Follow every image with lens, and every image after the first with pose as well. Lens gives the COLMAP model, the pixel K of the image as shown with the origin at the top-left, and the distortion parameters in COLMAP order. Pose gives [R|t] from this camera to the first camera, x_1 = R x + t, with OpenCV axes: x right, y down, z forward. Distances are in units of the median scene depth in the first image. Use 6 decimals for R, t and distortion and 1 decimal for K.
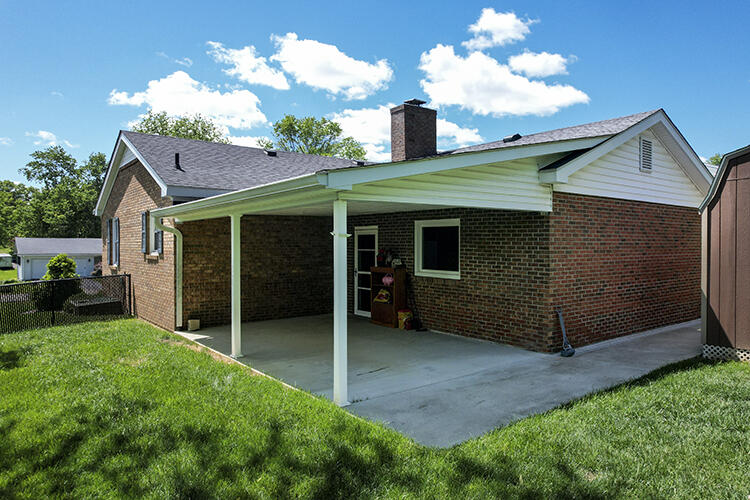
lens RADIAL K [[504.4, 0, 401.0], [0, 504.4, 250.0], [0, 0, 1]] dist [-0.074745, 0.070250]
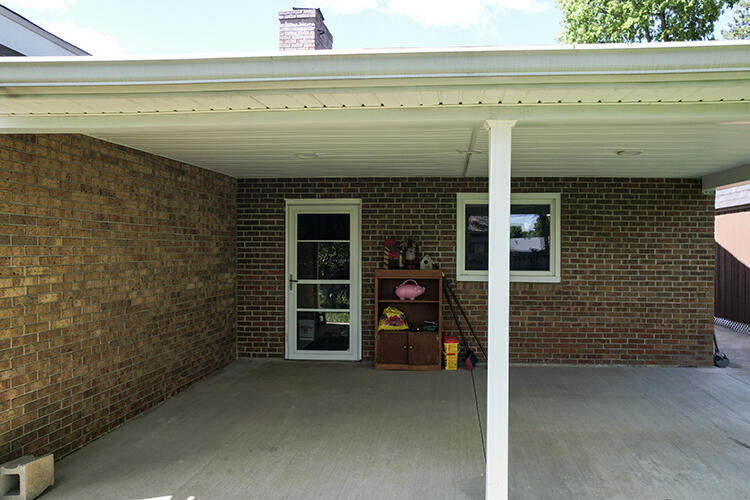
lens RADIAL K [[504.4, 0, 401.0], [0, 504.4, 250.0], [0, 0, 1]] dist [-0.074745, 0.070250]
pose [[0.683597, -0.001576, 0.729858, -0.349438], [0.007486, 0.999960, -0.004852, 0.010763], [-0.729822, 0.008781, 0.683581, 0.457633]]
